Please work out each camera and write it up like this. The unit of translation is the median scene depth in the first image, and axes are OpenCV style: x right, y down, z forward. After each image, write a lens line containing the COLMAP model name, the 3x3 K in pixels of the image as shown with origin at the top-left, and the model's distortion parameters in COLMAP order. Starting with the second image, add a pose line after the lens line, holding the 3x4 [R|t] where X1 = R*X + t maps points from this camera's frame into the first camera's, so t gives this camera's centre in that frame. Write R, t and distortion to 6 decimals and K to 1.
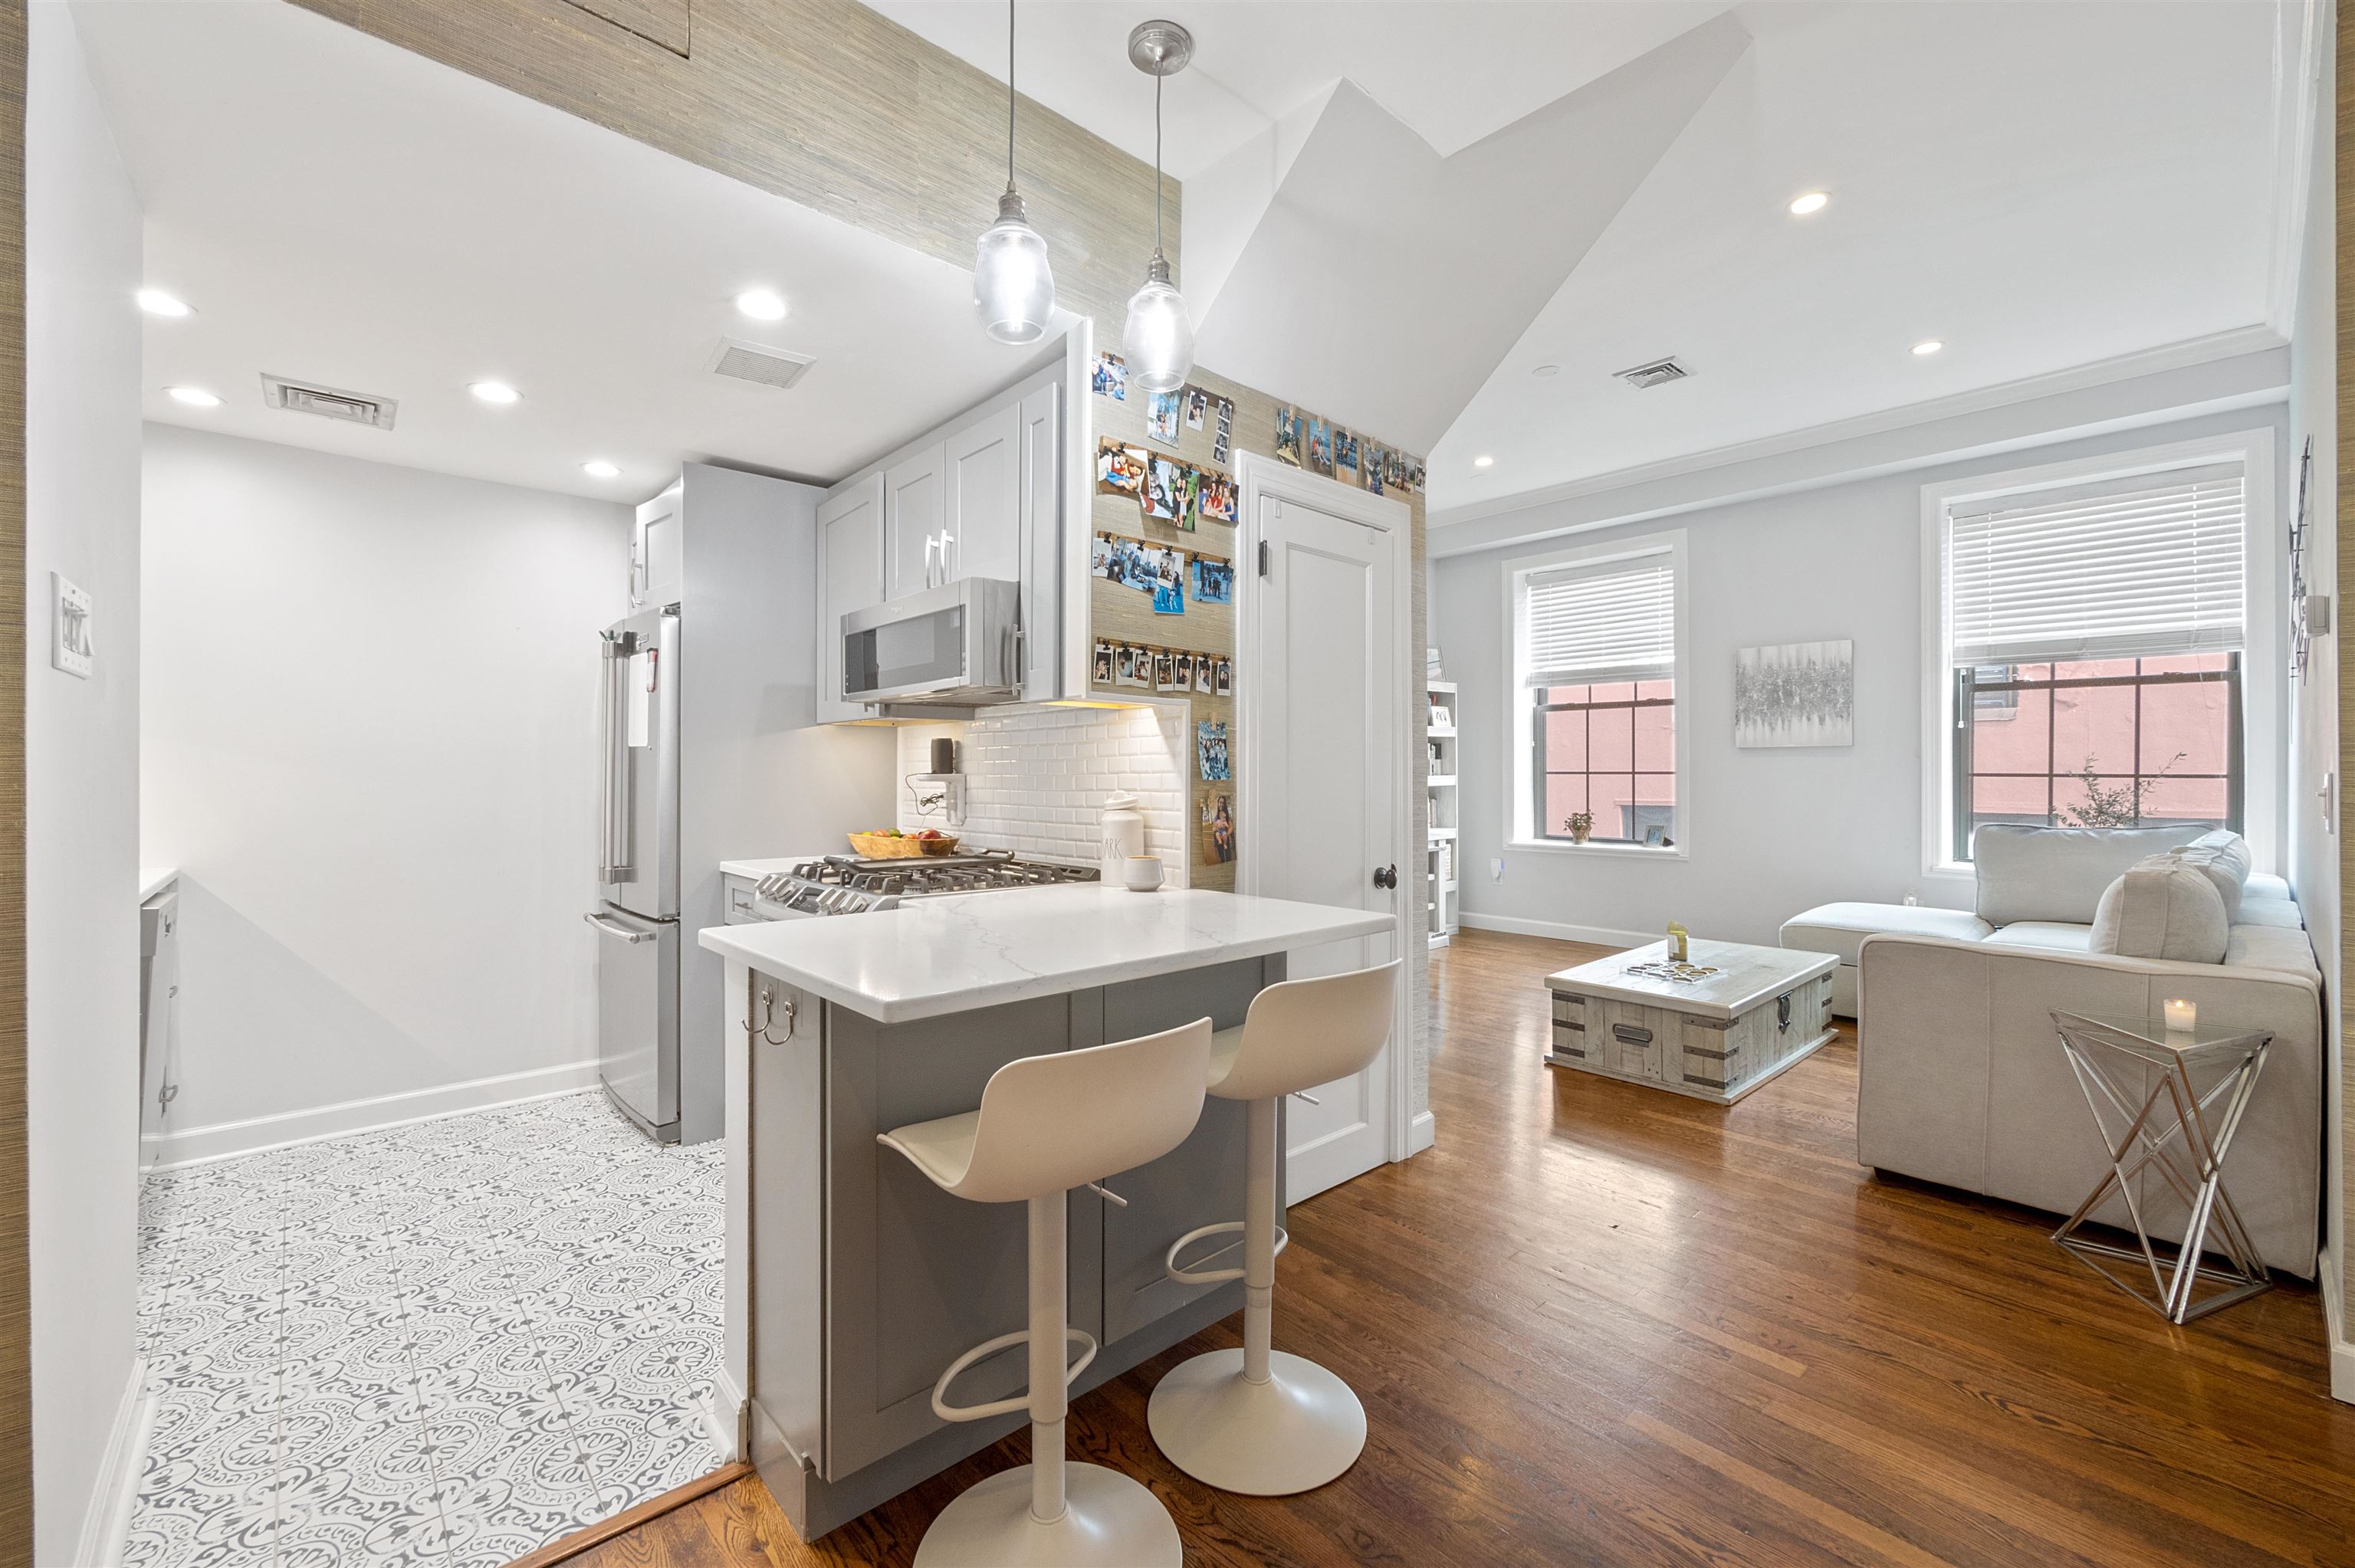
lens RADIAL K [[954.7, 0, 1171.3], [0, 954.7, 774.4], [0, 0, 1]] dist [-0.017714, 0.002329]
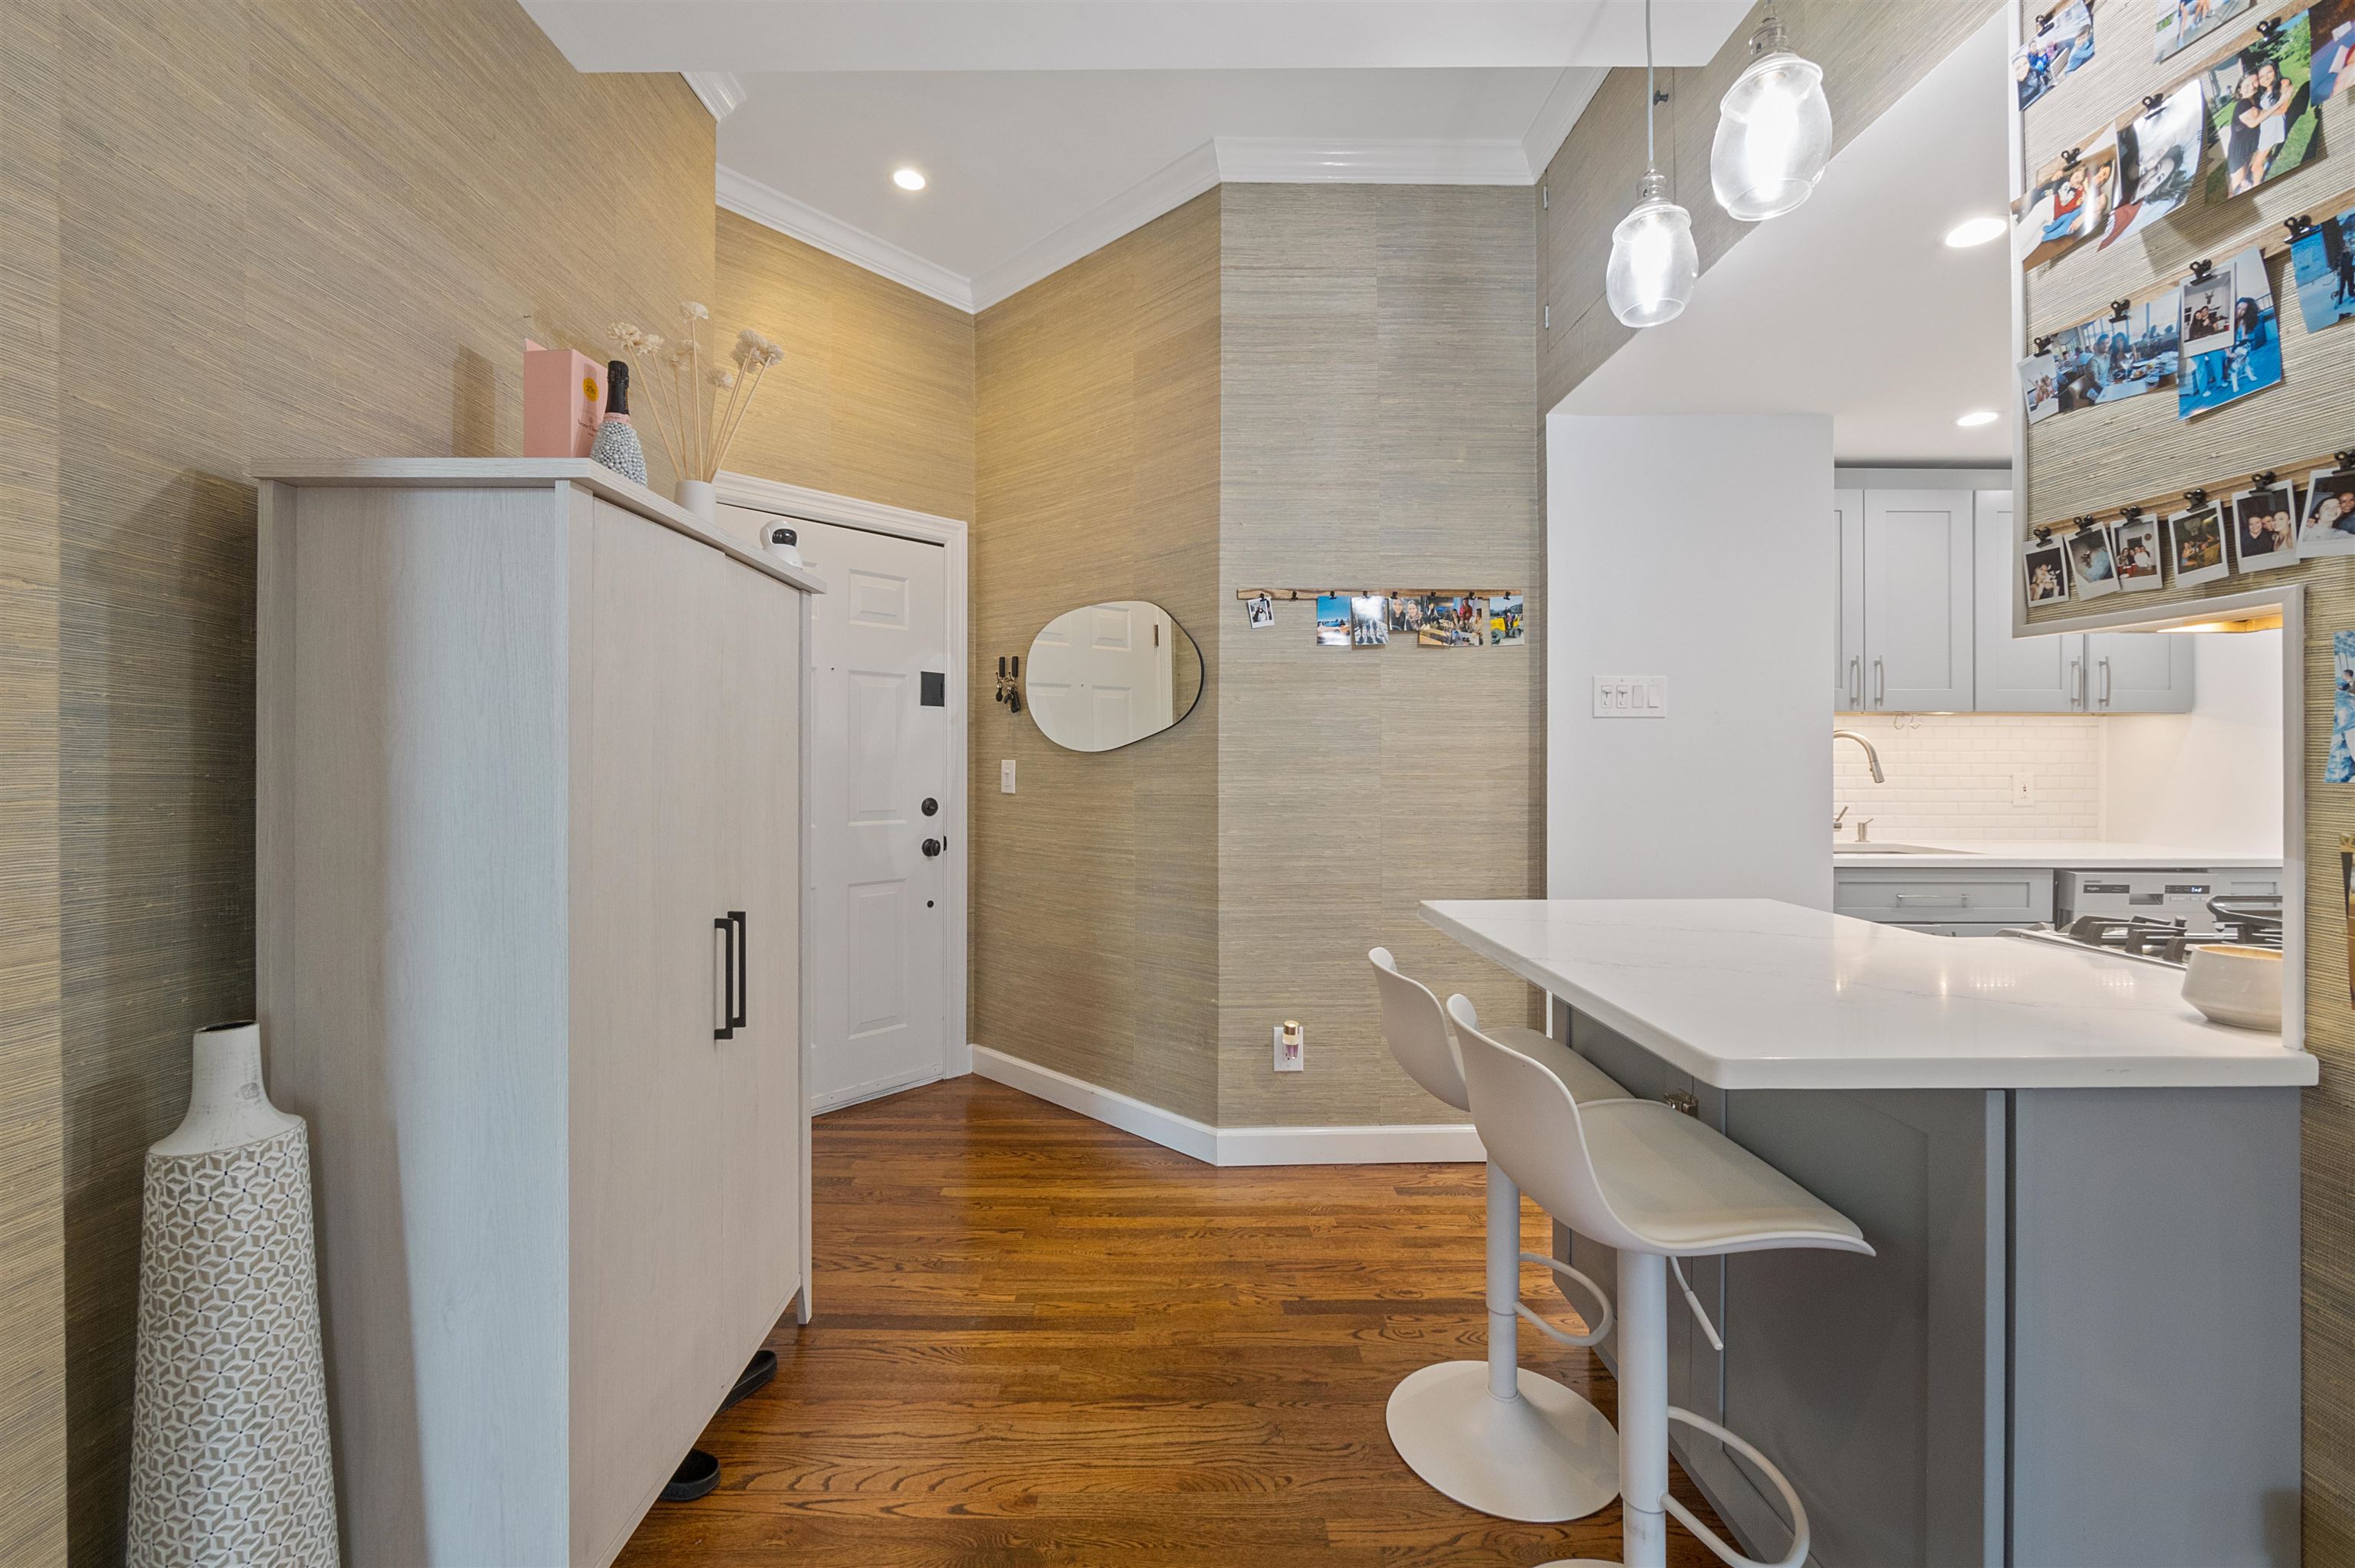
lens RADIAL K [[963.2, 0, 1173.2], [0, 963.2, 761.6], [0, 0, 1]] dist [-0.021400, 0.003222]
pose [[-0.658658, -0.003011, -0.752437, 0.617559], [-0.003307, 0.999994, -0.001107, -0.000723], [0.752435, 0.001759, -0.658664, 0.879492]]
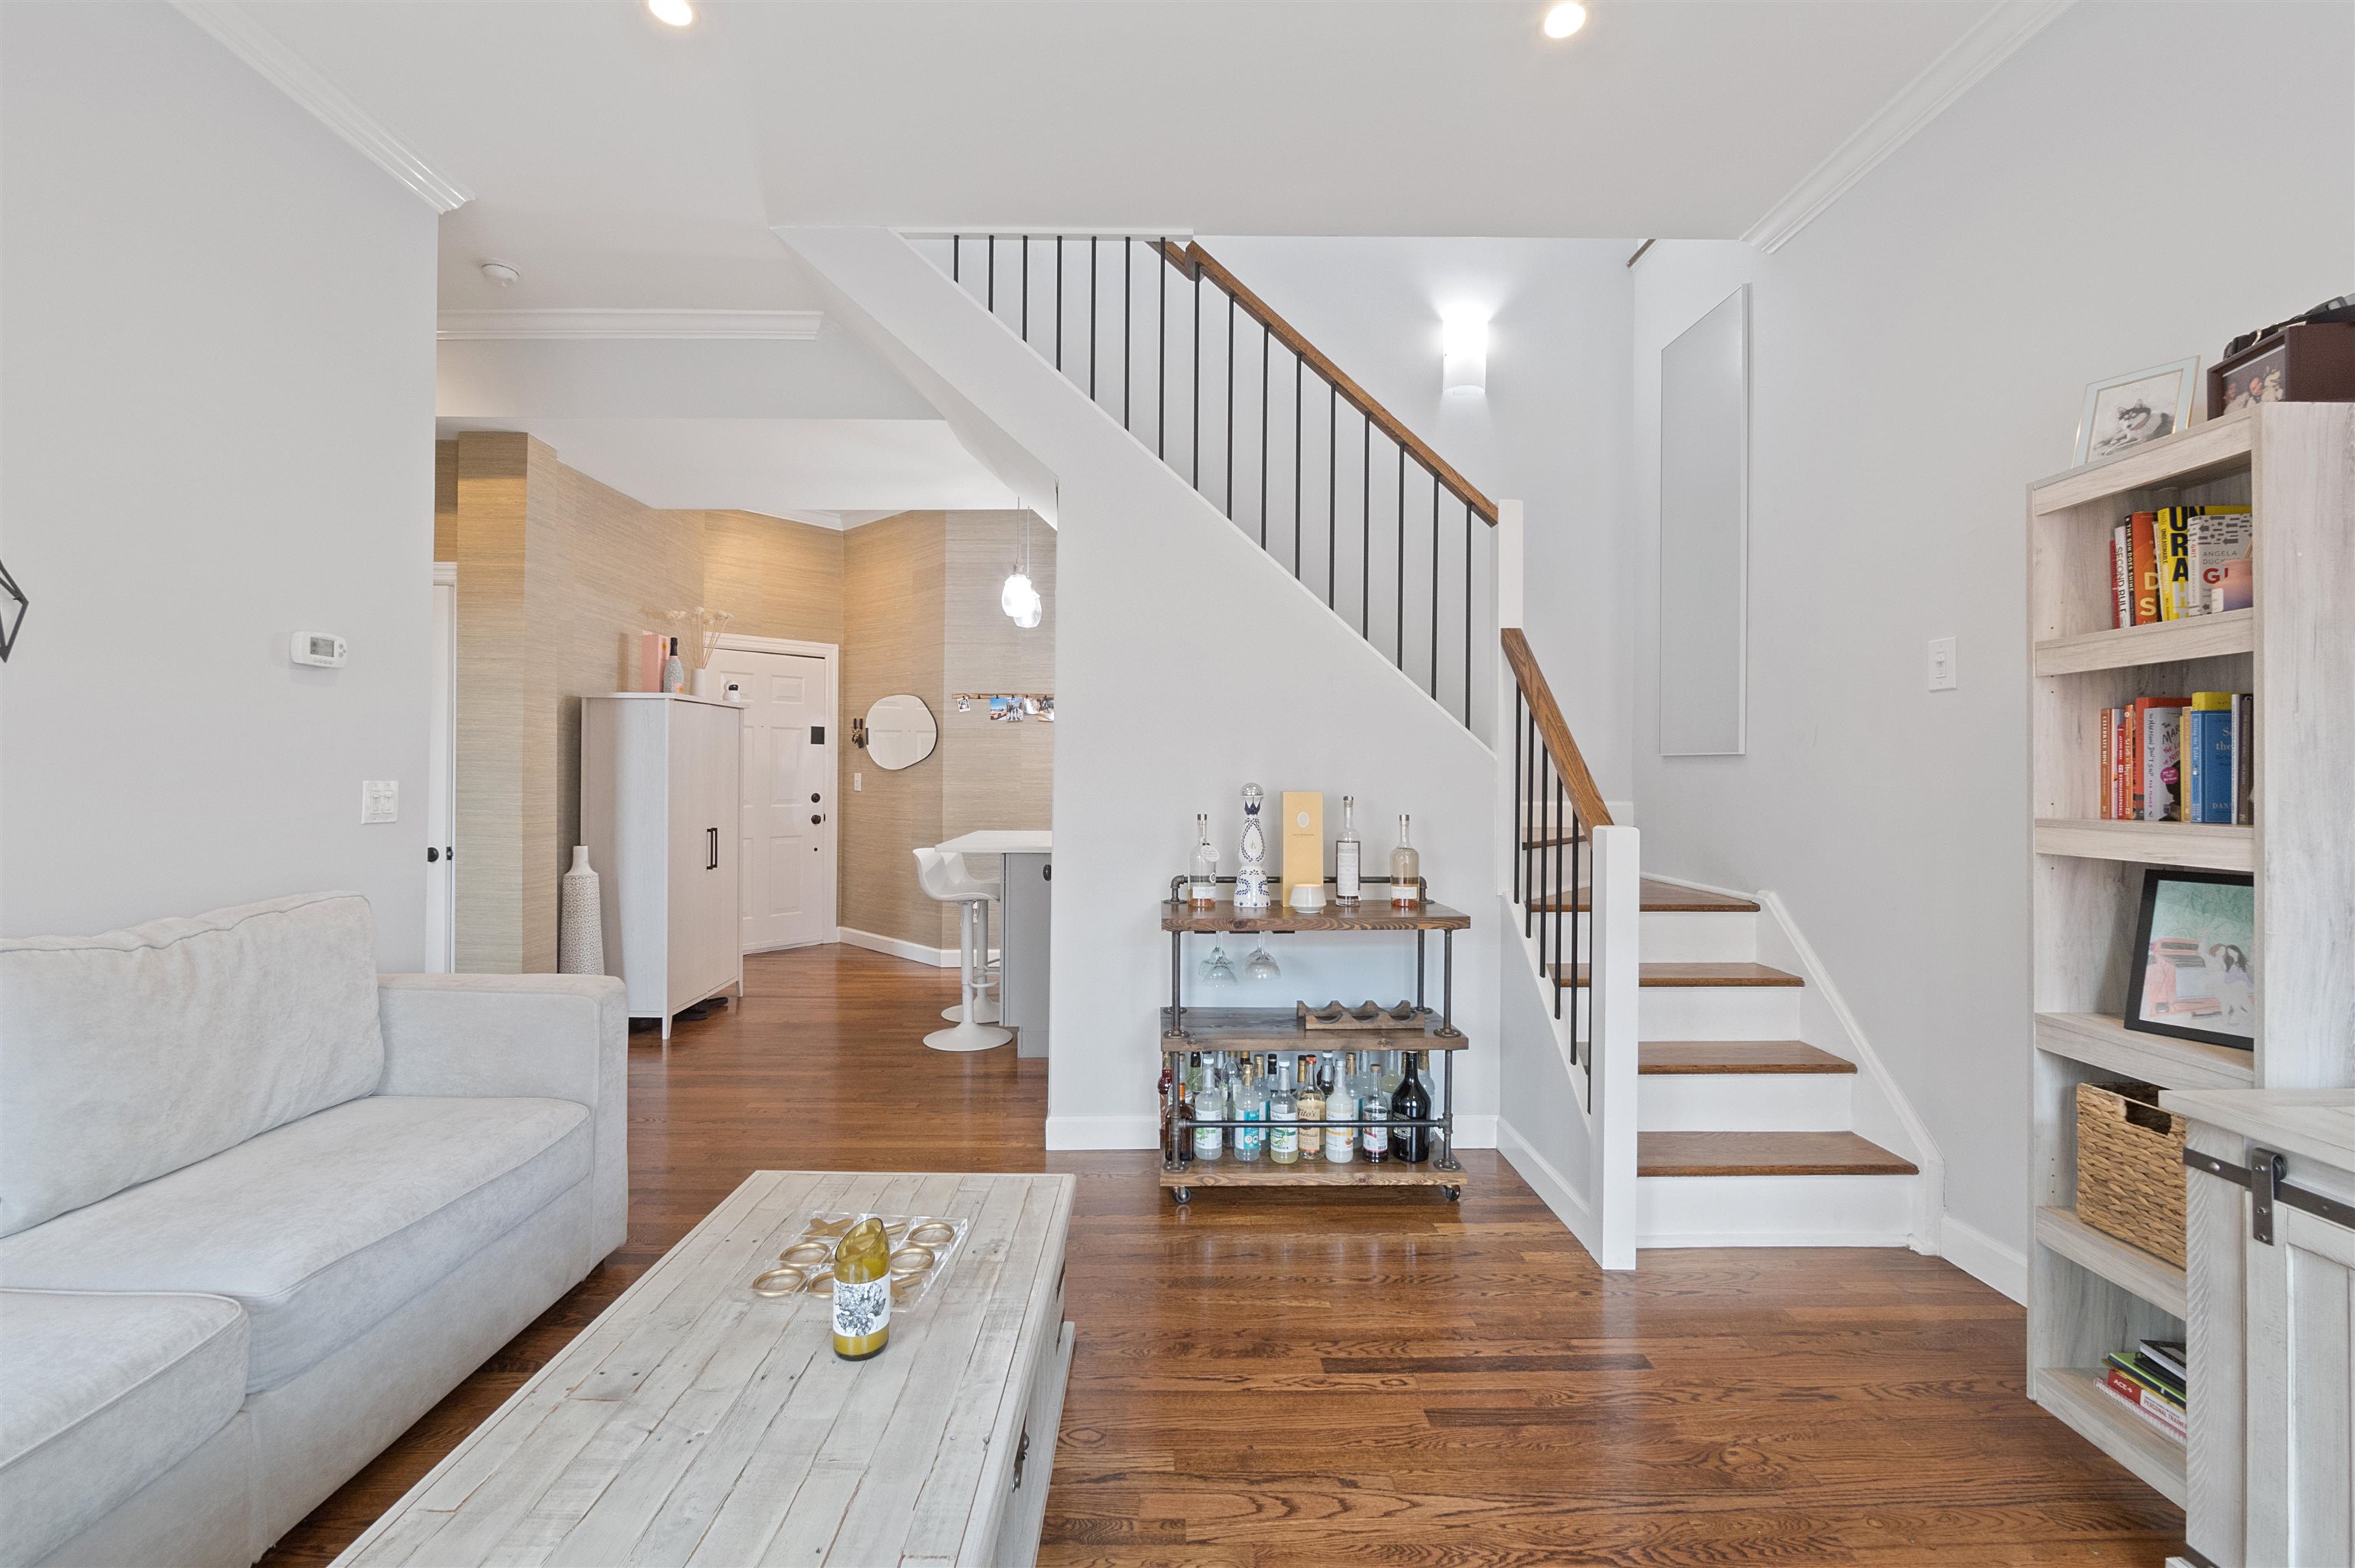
lens RADIAL K [[982.9, 0, 1173.7], [0, 982.9, 760.8], [0, 0, 1]] dist [-0.013999, 0.001182]
pose [[-0.644420, -0.012451, -0.764571, 1.254978], [-0.008378, 0.999922, -0.009222, -0.021123], [0.764626, 0.000463, -0.644474, 2.244933]]
